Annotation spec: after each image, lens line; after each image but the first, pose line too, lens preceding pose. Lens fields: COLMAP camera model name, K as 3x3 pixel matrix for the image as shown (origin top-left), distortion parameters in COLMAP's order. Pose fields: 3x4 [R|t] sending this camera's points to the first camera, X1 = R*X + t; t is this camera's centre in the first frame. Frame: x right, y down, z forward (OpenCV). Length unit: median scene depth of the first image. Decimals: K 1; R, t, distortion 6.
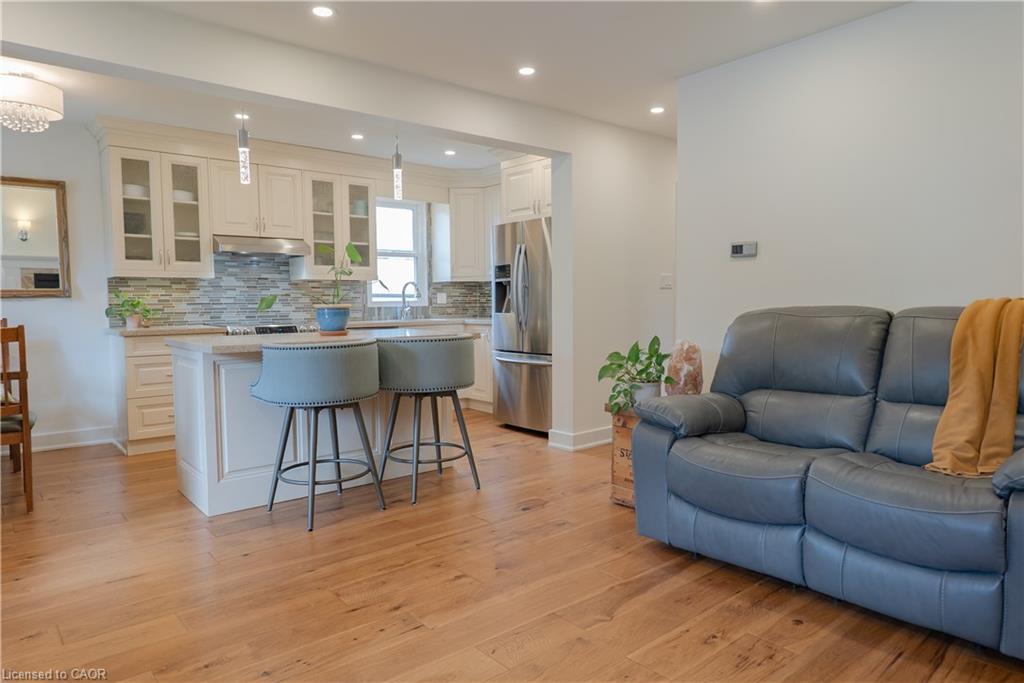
lens RADIAL K [[650.4, 0, 513.8], [0, 650.4, 346.1], [0, 0, 1]] dist [0.005786, -0.007809]
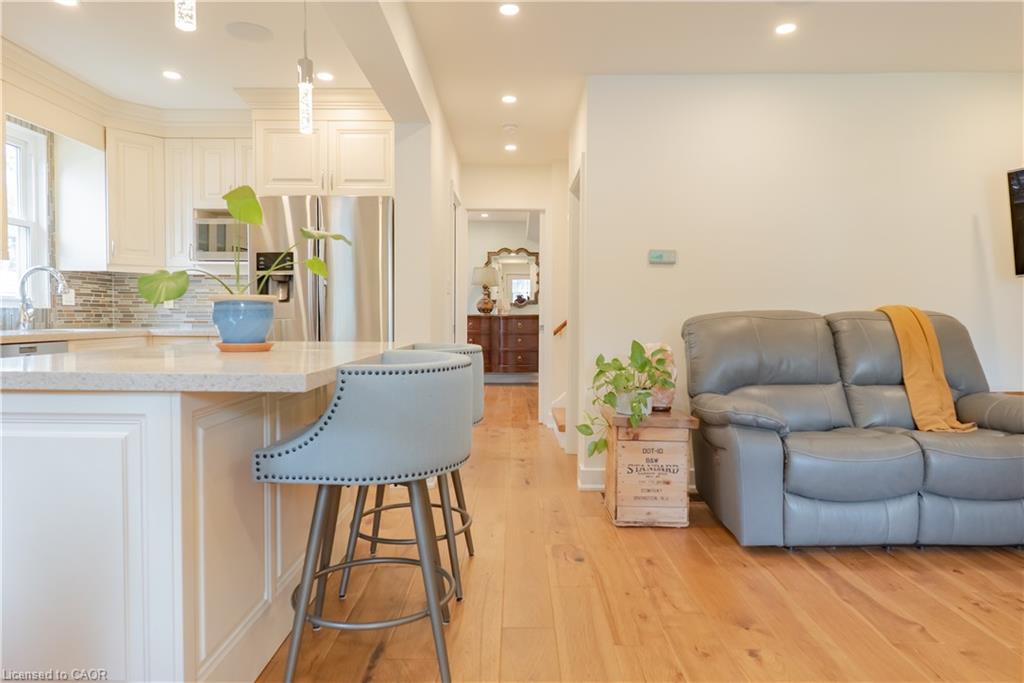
lens RADIAL K [[650.4, 0, 513.8], [0, 650.4, 339.7], [0, 0, 1]] dist [0.005786, -0.007809]
pose [[0.646139, -0.015448, 0.763063, -0.455828], [0.041058, 0.999051, -0.014541, -0.007325], [-0.762115, 0.040725, 0.646160, 0.383009]]
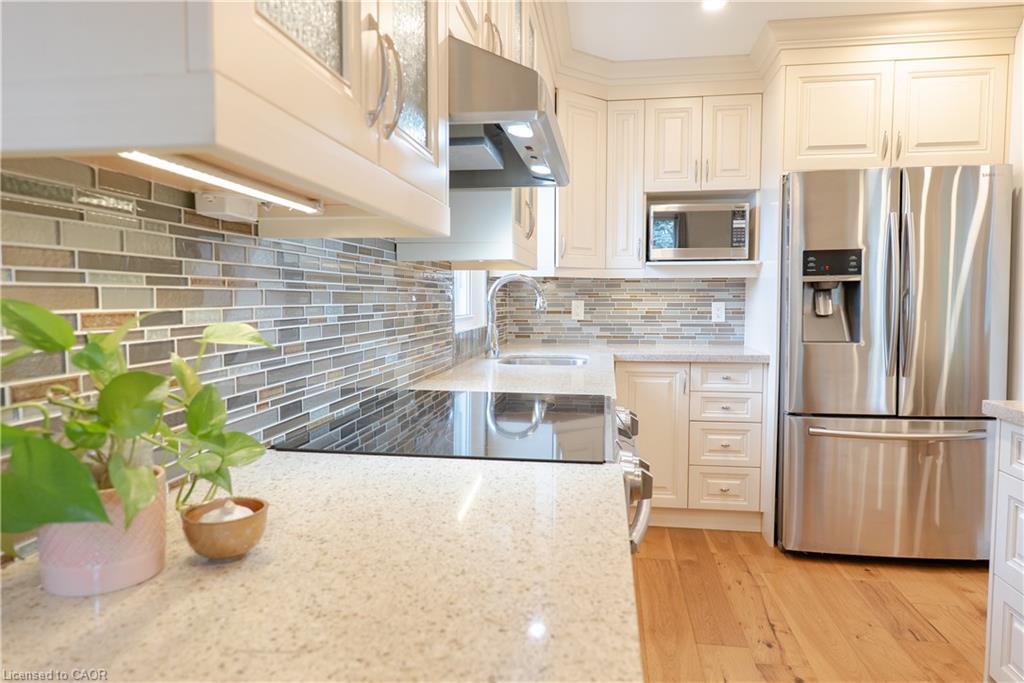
lens RADIAL K [[650.4, 0, 500.4], [0, 650.4, 348.0], [0, 0, 1]] dist [0.005786, -0.007809]
pose [[0.752718, -0.042593, 0.656964, -0.636396], [0.039885, 0.999022, 0.019072, -0.077125], [-0.657134, 0.011848, 0.753681, 0.897169]]
